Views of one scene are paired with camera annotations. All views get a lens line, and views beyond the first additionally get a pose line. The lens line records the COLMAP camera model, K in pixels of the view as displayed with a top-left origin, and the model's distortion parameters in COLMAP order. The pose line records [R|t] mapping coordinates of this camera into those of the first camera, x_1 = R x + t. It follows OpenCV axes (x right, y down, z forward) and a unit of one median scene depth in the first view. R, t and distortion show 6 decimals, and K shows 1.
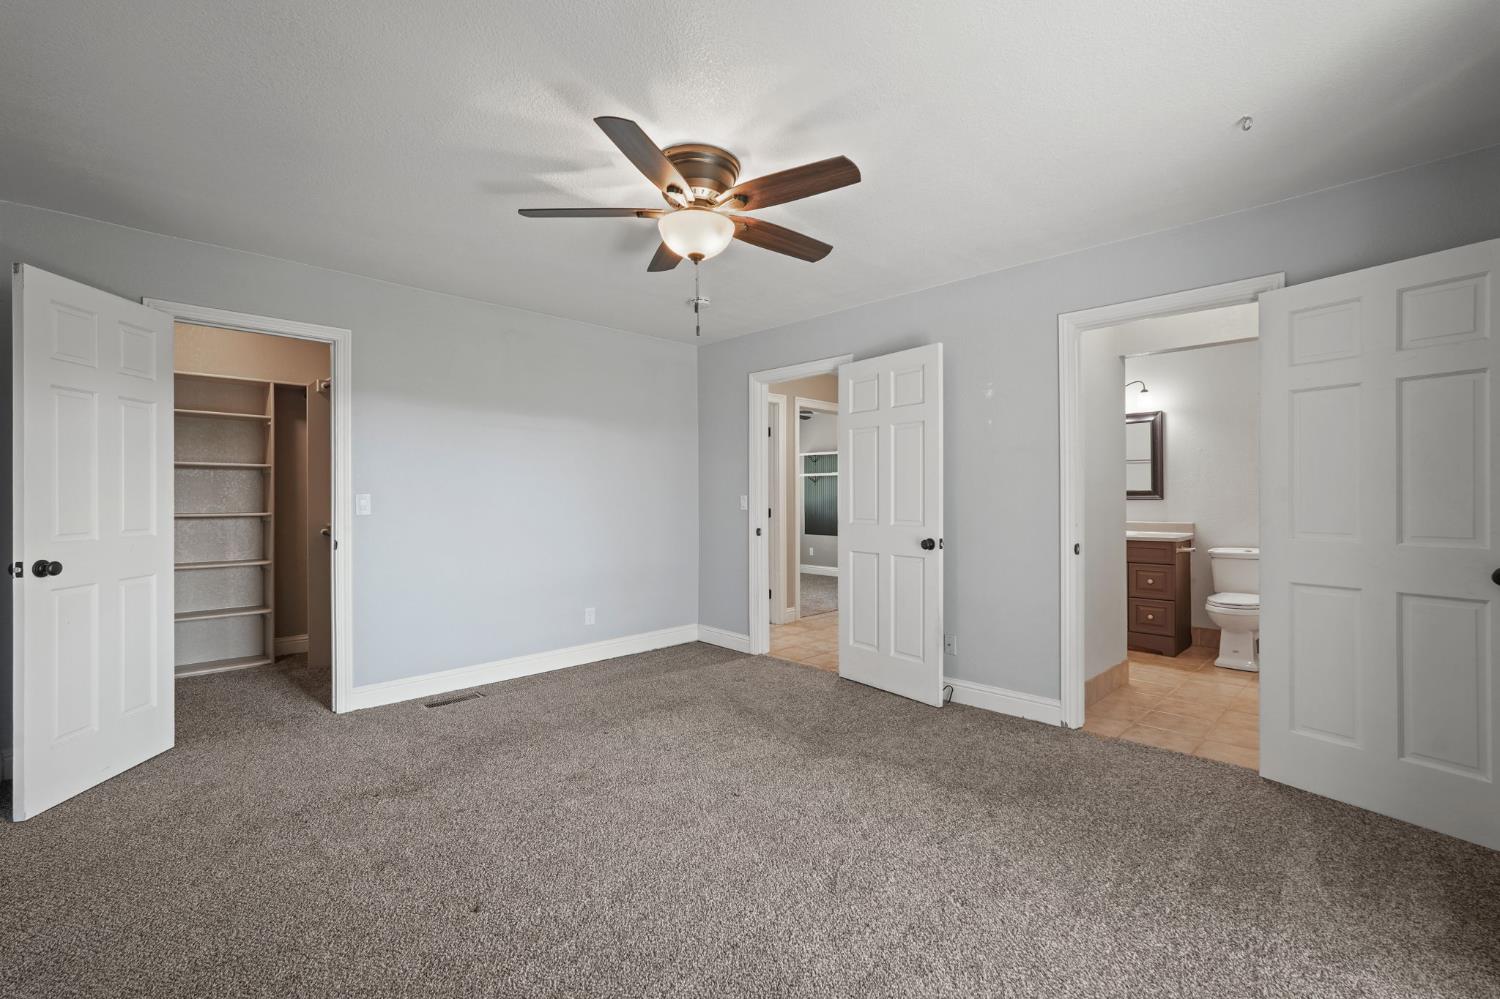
lens RADIAL K [[673.1, 0, 752.8], [0, 673.1, 498.0], [0, 0, 1]] dist [0.000089, 0.000286]
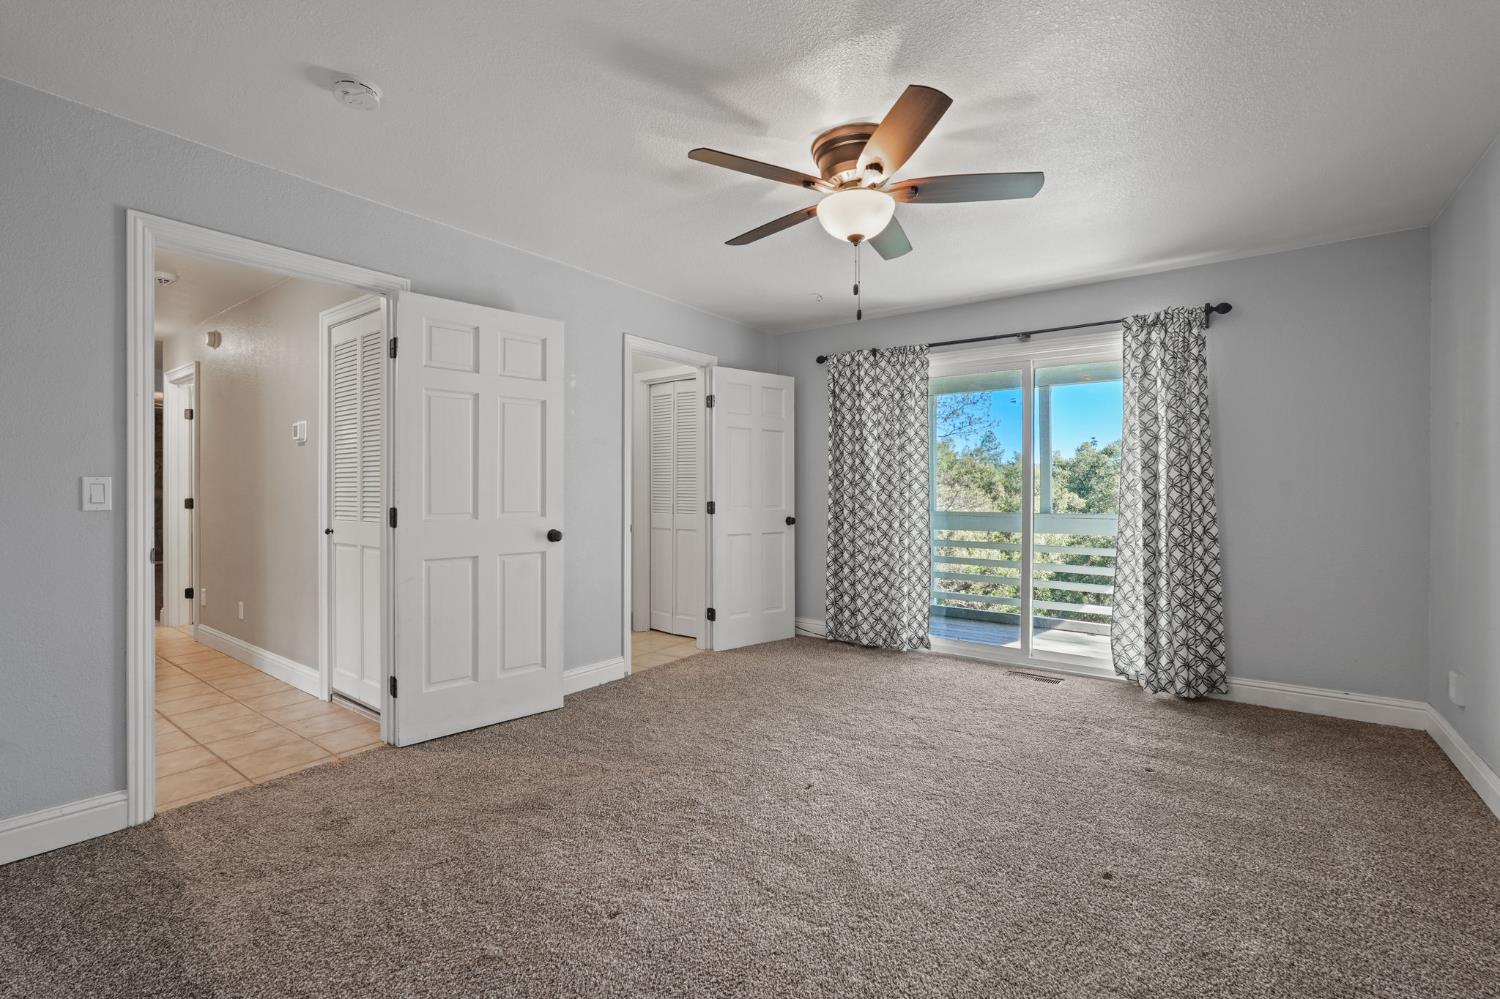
lens RADIAL K [[673.1, 0, 751.1], [0, 673.1, 490.7], [0, 0, 1]] dist [0.000089, 0.000286]
pose [[-0.157850, -0.001174, 0.987462, -0.653843], [-0.000667, 0.999999, 0.001082, 0.005010], [-0.987463, -0.000488, -0.157851, 0.827531]]
